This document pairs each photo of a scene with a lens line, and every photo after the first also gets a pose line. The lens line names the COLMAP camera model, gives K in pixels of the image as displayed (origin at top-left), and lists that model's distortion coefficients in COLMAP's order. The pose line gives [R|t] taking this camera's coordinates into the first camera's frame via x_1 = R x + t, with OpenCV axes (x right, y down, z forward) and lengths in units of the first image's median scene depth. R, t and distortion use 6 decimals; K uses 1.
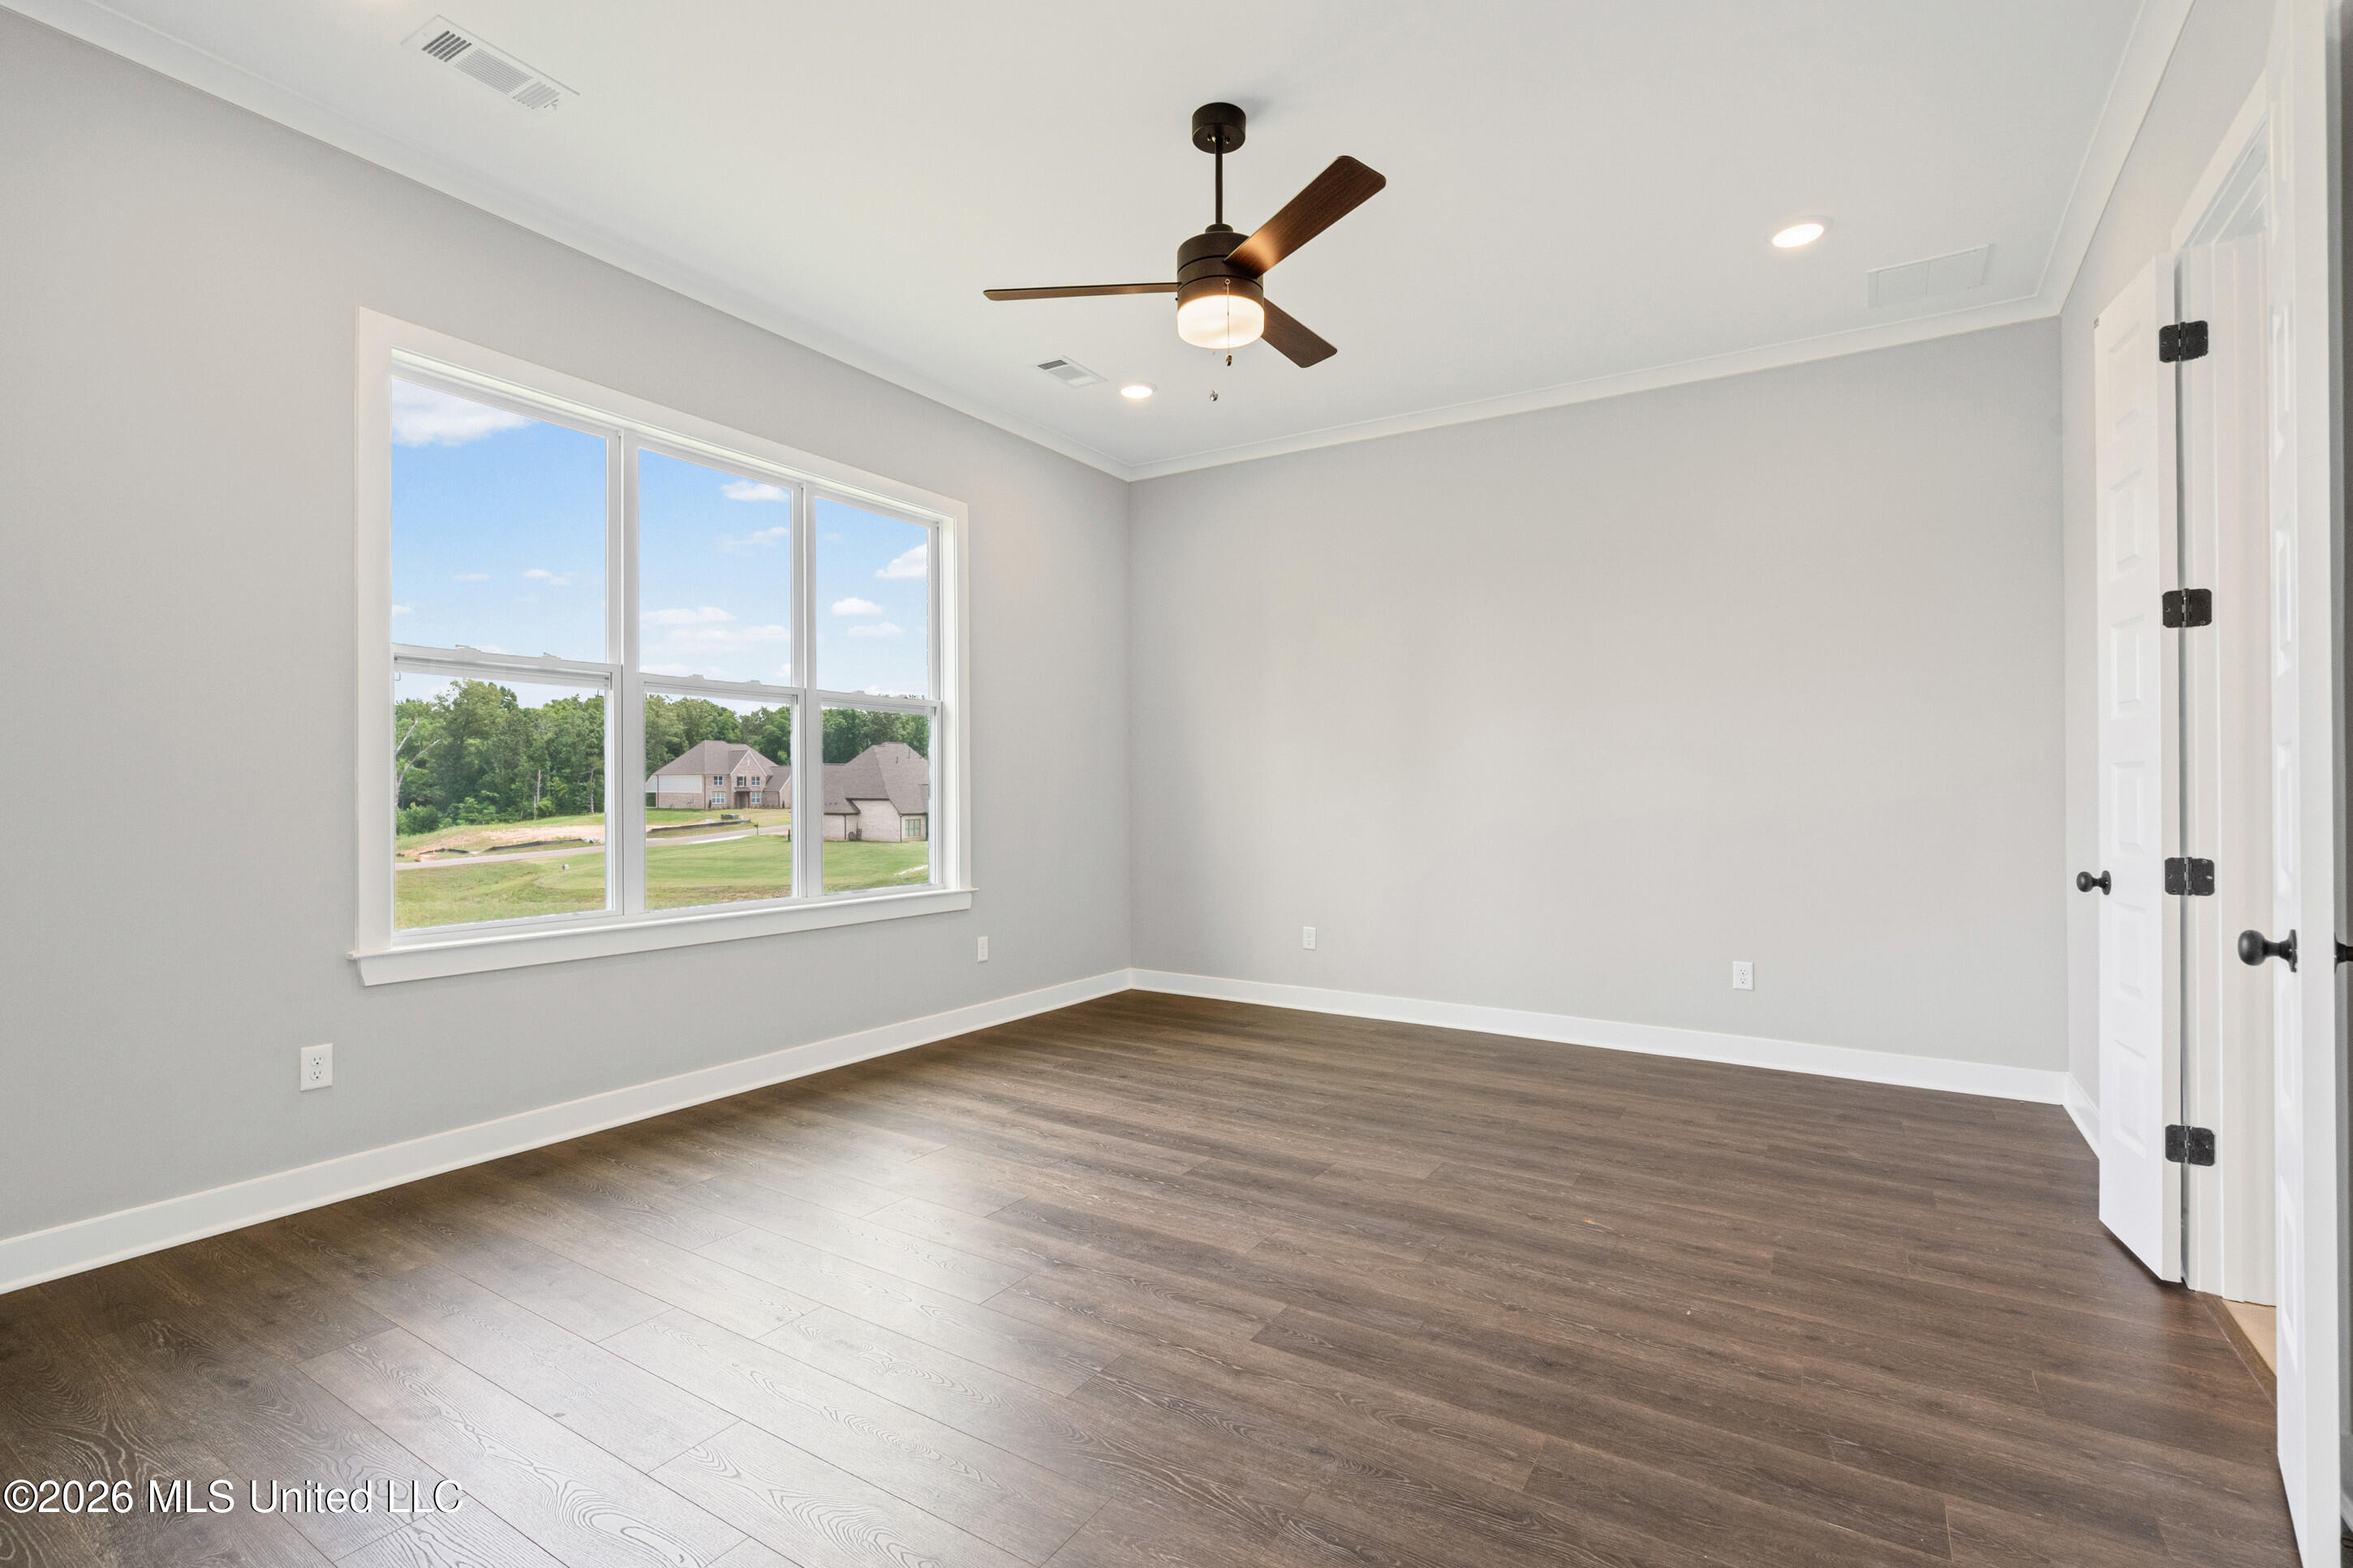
lens RADIAL K [[1081.2, 0, 1176.5], [0, 1081.2, 784.0], [0, 0, 1]] dist [0.001924, 0.000270]
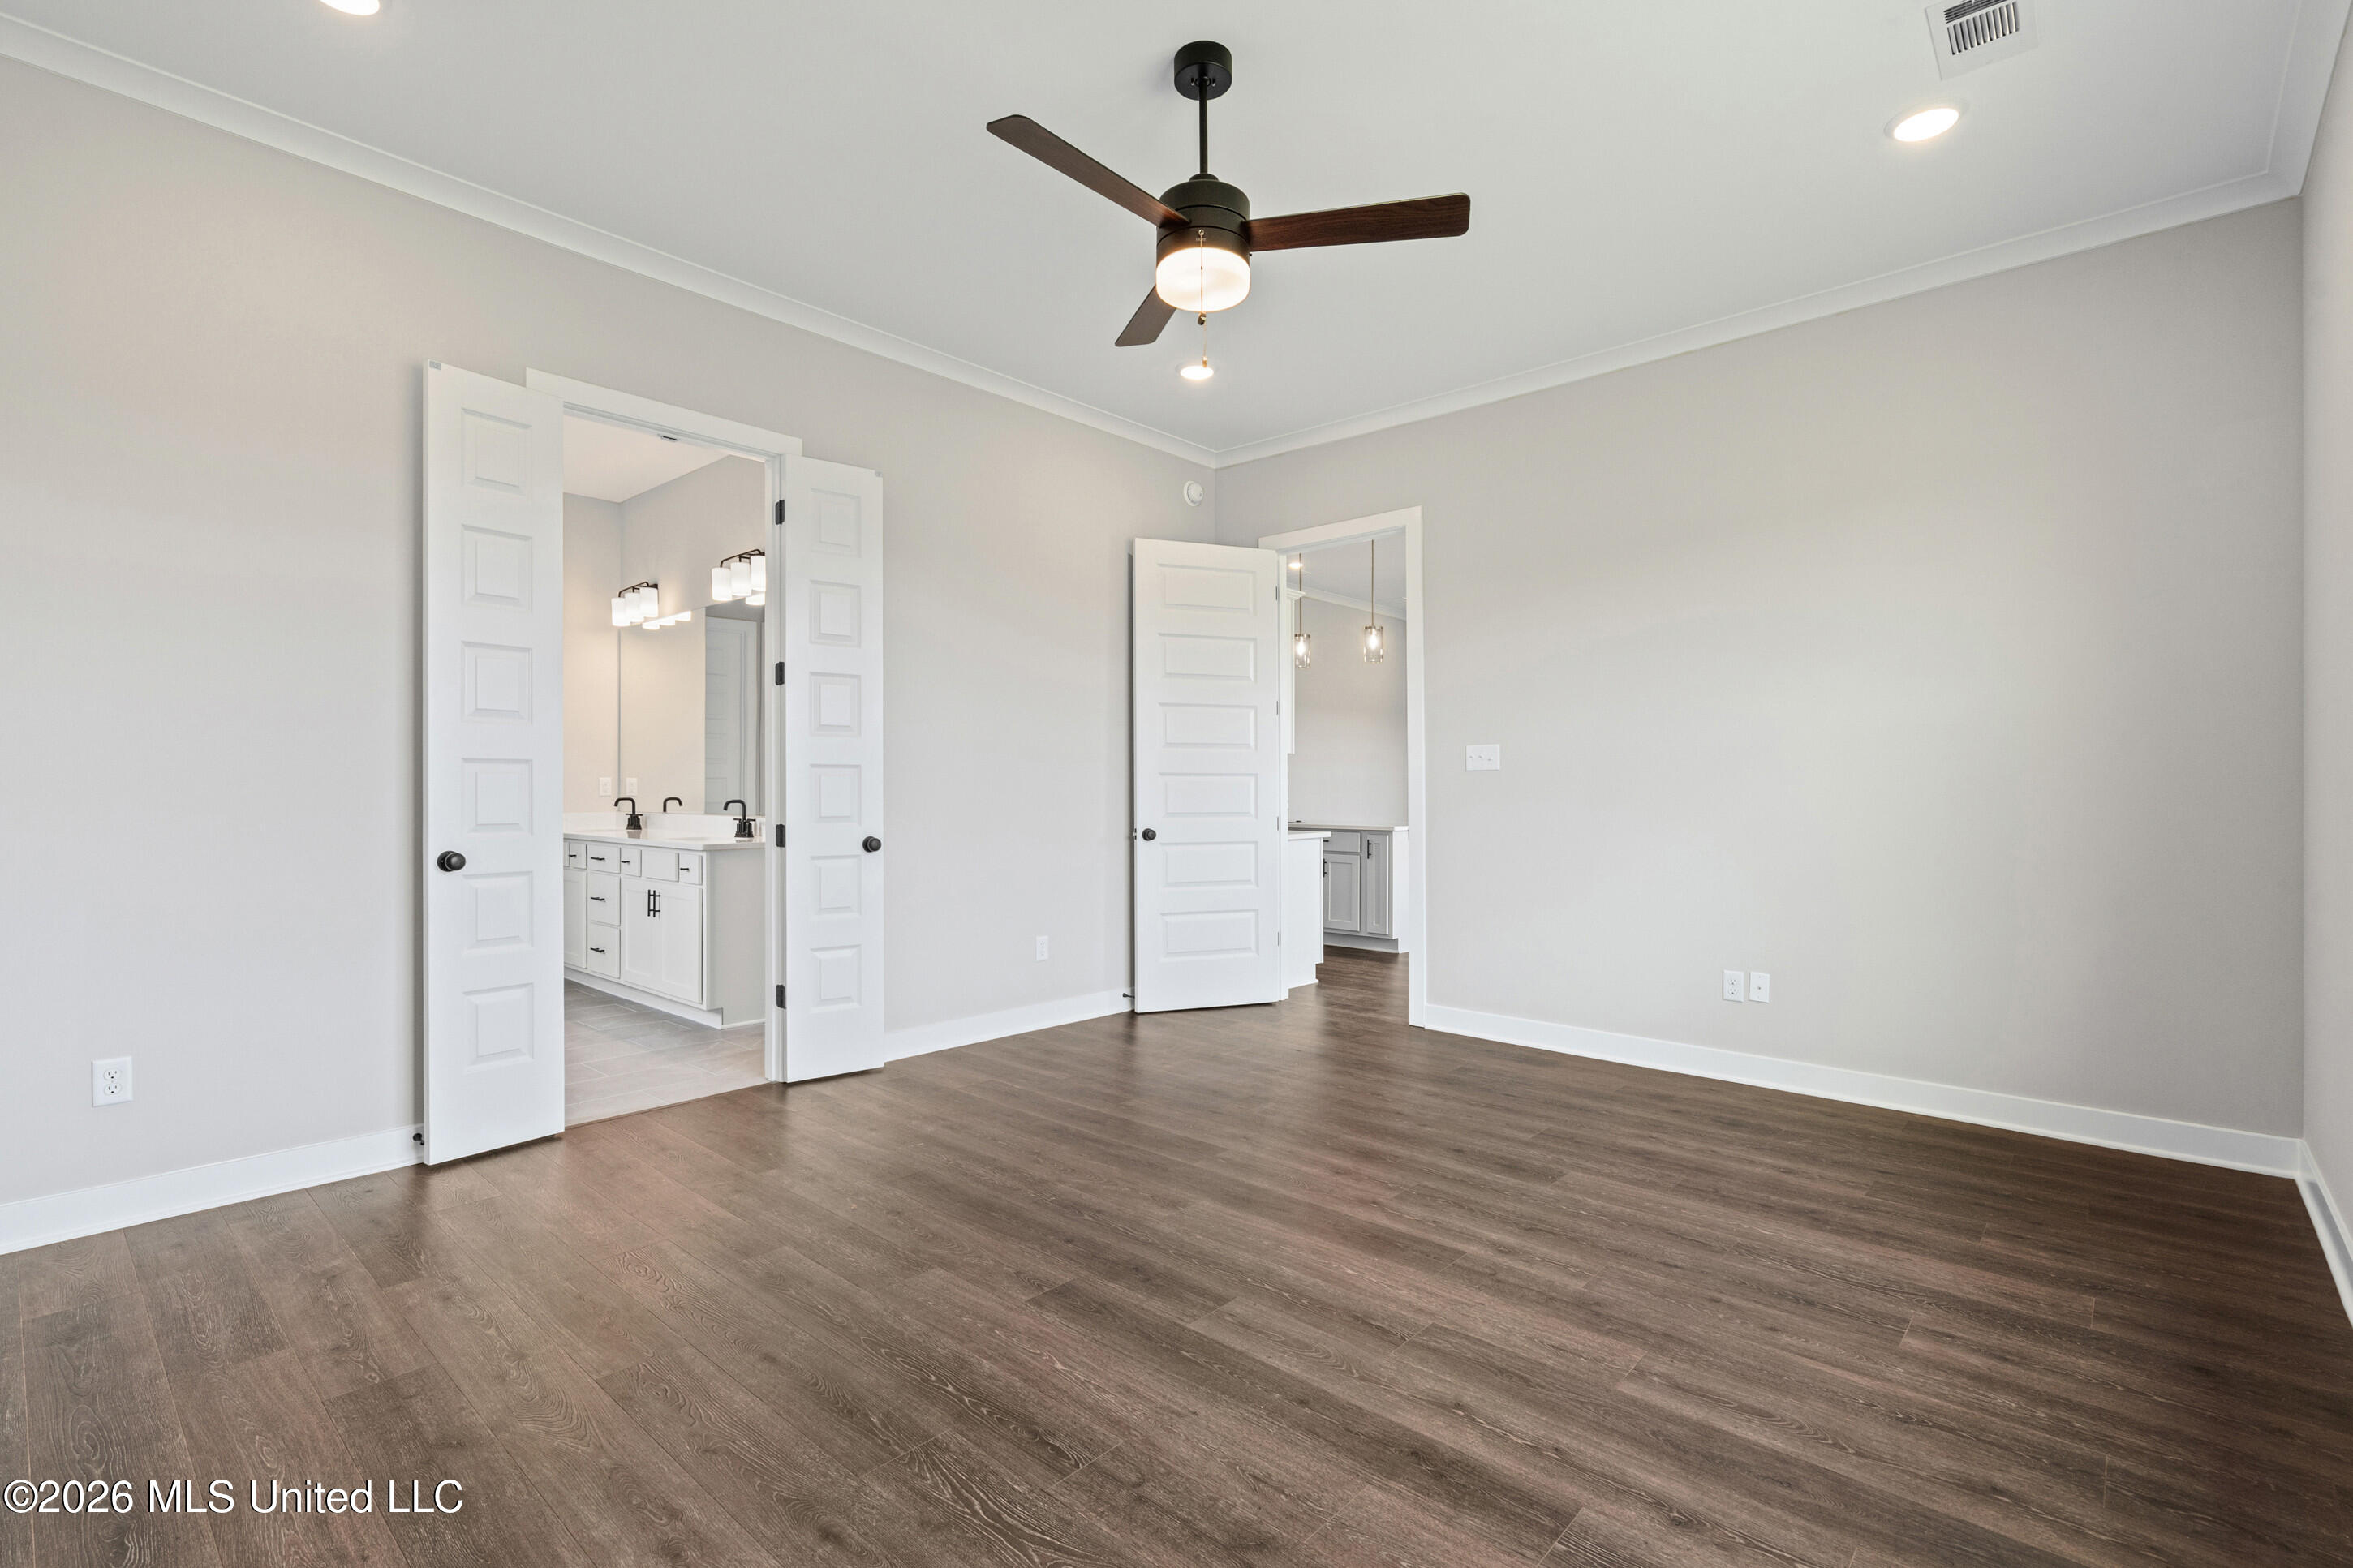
lens RADIAL K [[1081.2, 0, 1176.5], [0, 1081.2, 784.0], [0, 0, 1]] dist [0.001924, 0.000270]
pose [[-0.985831, -0.007998, 0.167551, -0.071790], [-0.009611, 0.999915, -0.008815, 0.011282], [-0.167466, -0.010300, -0.985824, 1.655889]]
